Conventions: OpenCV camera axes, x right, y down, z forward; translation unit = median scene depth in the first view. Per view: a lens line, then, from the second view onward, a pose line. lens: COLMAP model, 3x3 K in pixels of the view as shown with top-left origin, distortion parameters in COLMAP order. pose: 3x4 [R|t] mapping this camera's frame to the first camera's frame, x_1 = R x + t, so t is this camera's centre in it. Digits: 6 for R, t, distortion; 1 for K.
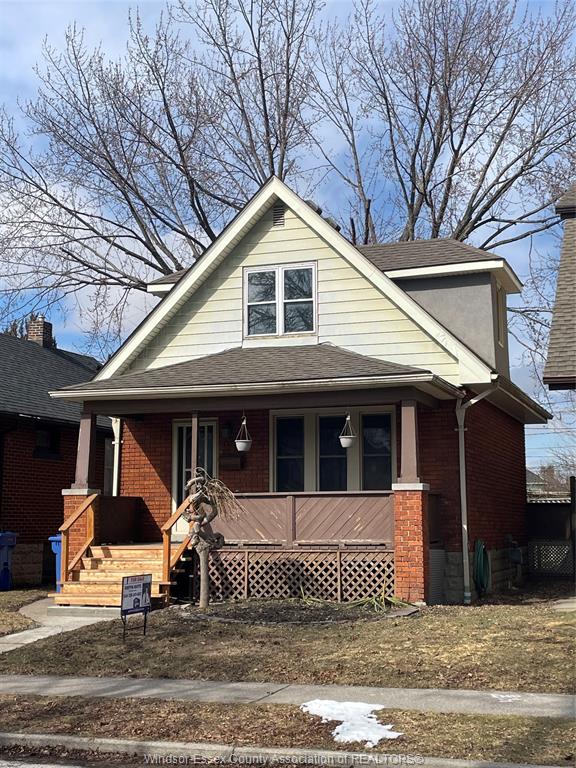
lens RADIAL K [[1111.8, 0, 288.0], [0, 1111.8, 384.0], [0, 0, 1]] dist [0.112070, -0.062847]
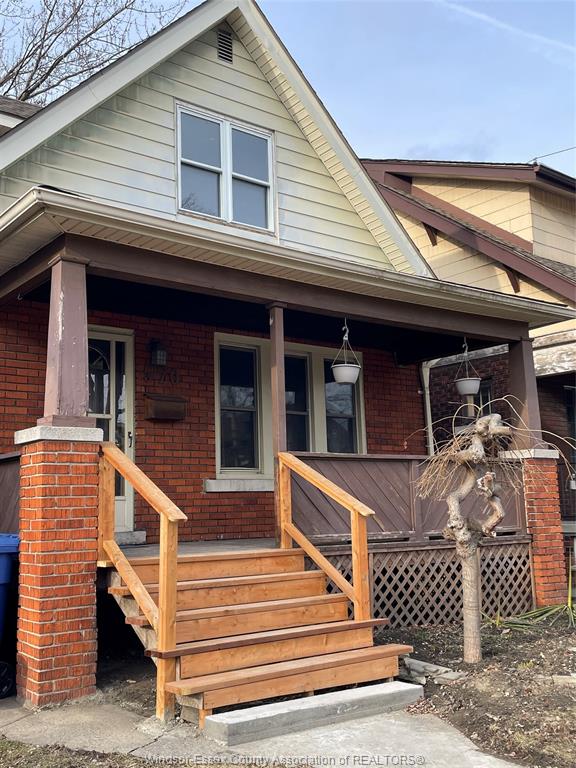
lens RADIAL K [[816.4, 0, 288.0], [0, 816.4, 384.0], [0, 0, 1]] dist [0.099530, 0.001969]
pose [[0.541554, 0.119758, 0.832092, -0.406654], [-0.079497, 0.992661, -0.091128, 0.098963], [-0.836899, -0.016798, 0.547100, 0.758018]]
